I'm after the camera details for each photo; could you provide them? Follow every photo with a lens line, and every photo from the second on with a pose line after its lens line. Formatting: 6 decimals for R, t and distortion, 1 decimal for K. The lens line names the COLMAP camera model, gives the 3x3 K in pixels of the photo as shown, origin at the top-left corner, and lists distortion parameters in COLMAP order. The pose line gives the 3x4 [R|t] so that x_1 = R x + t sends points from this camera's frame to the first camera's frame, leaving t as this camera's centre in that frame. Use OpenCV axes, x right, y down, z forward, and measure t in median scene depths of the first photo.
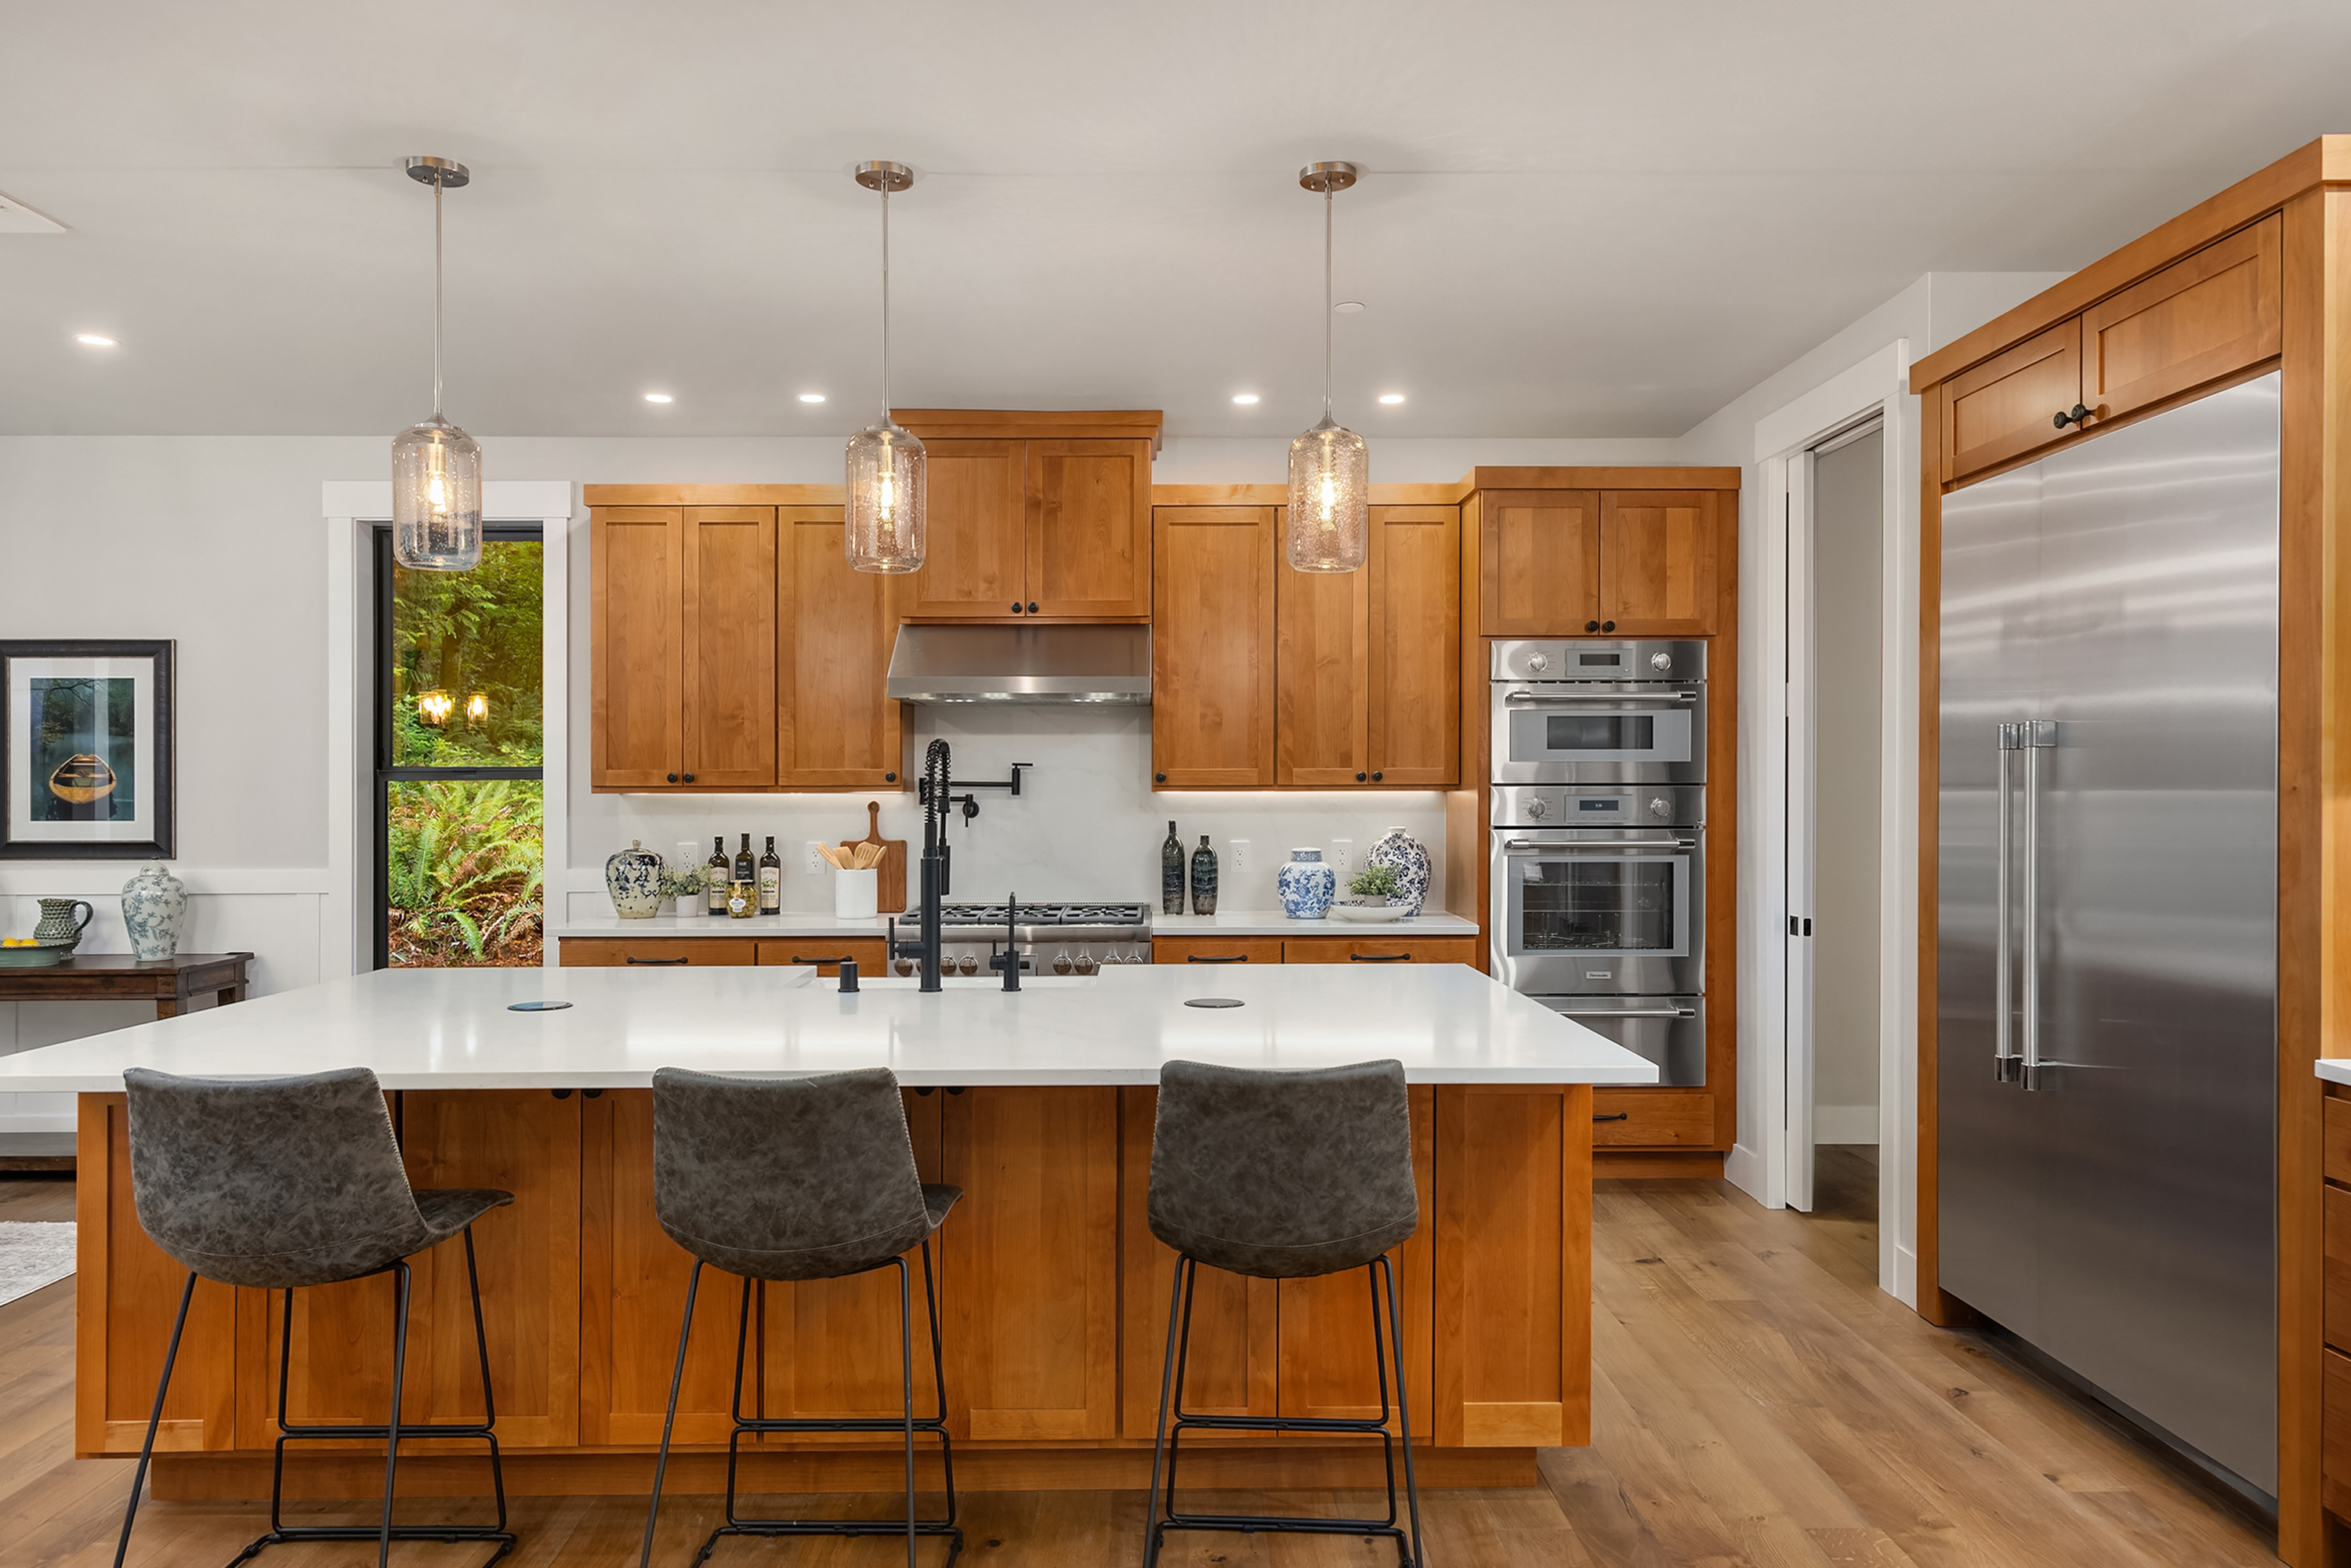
lens RADIAL K [[1594.4, 0, 1170.7], [0, 1594.4, 790.9], [0, 0, 1]] dist [0.007445, 0.000048]
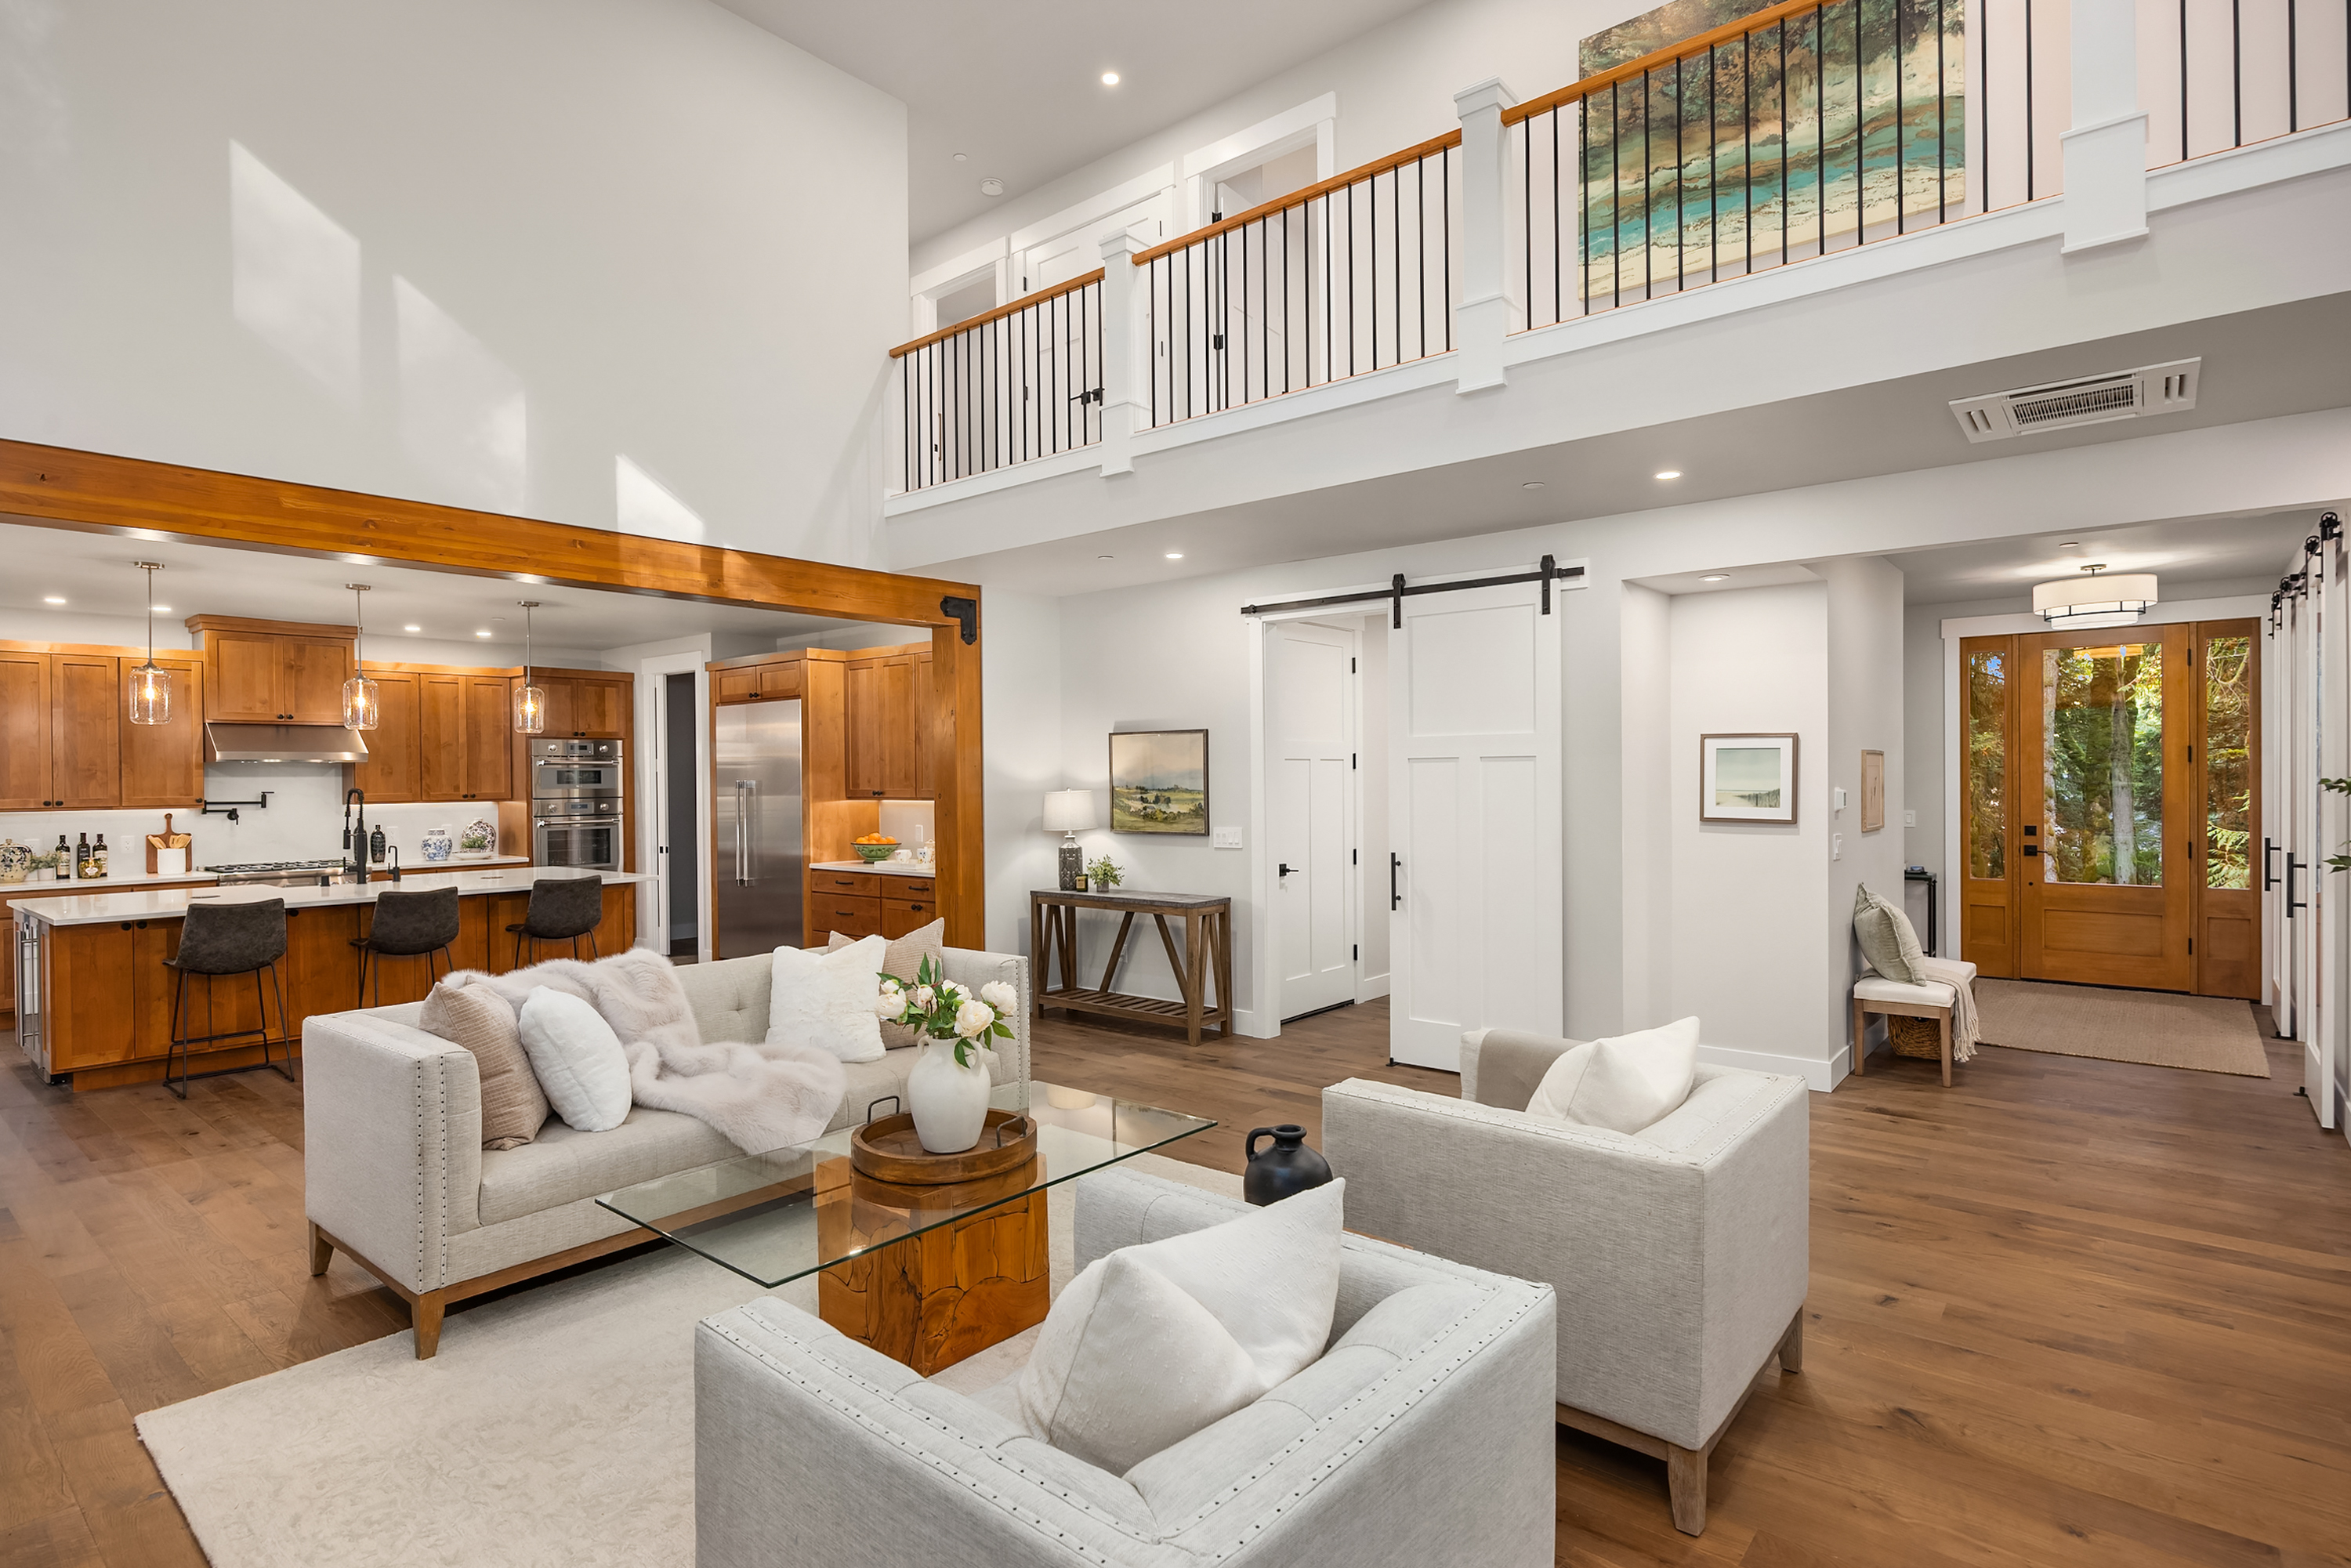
lens RADIAL K [[1194.2, 0, 1173.0], [0, 1194.2, 787.7], [0, 0, 1]] dist [-0.000112, 0.000286]
pose [[0.657242, -0.012119, 0.753583, -0.492808], [0.010209, 0.999922, 0.007176, -0.022418], [-0.753611, 0.002977, 0.657314, -0.860584]]
